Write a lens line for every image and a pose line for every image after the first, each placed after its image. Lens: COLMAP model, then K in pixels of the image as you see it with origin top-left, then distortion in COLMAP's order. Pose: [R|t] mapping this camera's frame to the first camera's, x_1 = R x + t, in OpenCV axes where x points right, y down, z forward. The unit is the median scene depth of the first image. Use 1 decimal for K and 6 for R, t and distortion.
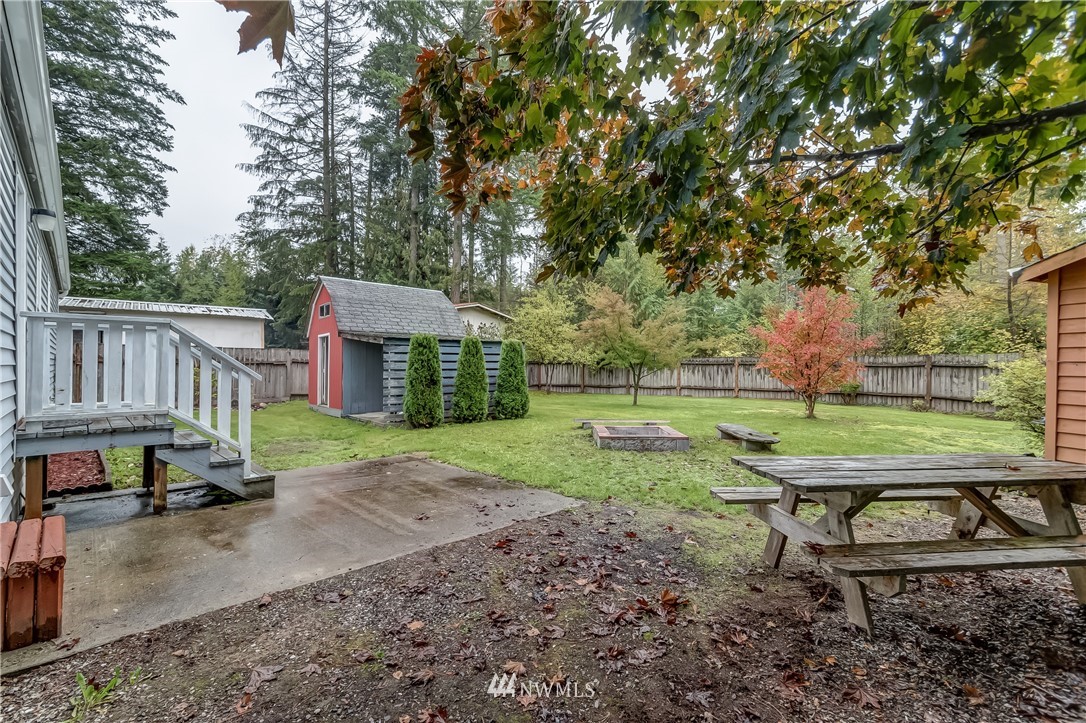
lens RADIAL K [[451.2, 0, 535.3], [0, 451.2, 369.1], [0, 0, 1]] dist [-0.001596, -0.002187]
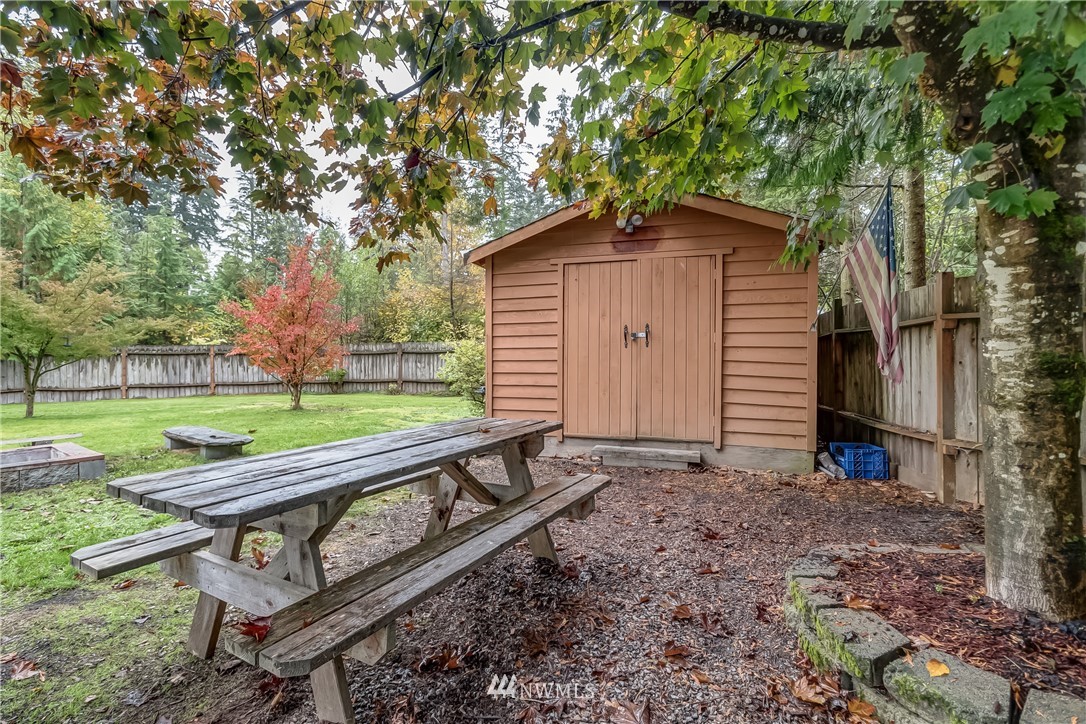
lens RADIAL K [[486.4, 0, 537.0], [0, 486.4, 361.9], [0, 0, 1]] dist [0.005026, -0.001331]
pose [[0.543494, -0.009567, 0.839359, 0.070160], [0.012800, 0.999913, 0.003110, 0.018994], [-0.839316, 0.009053, 0.543569, 0.088679]]
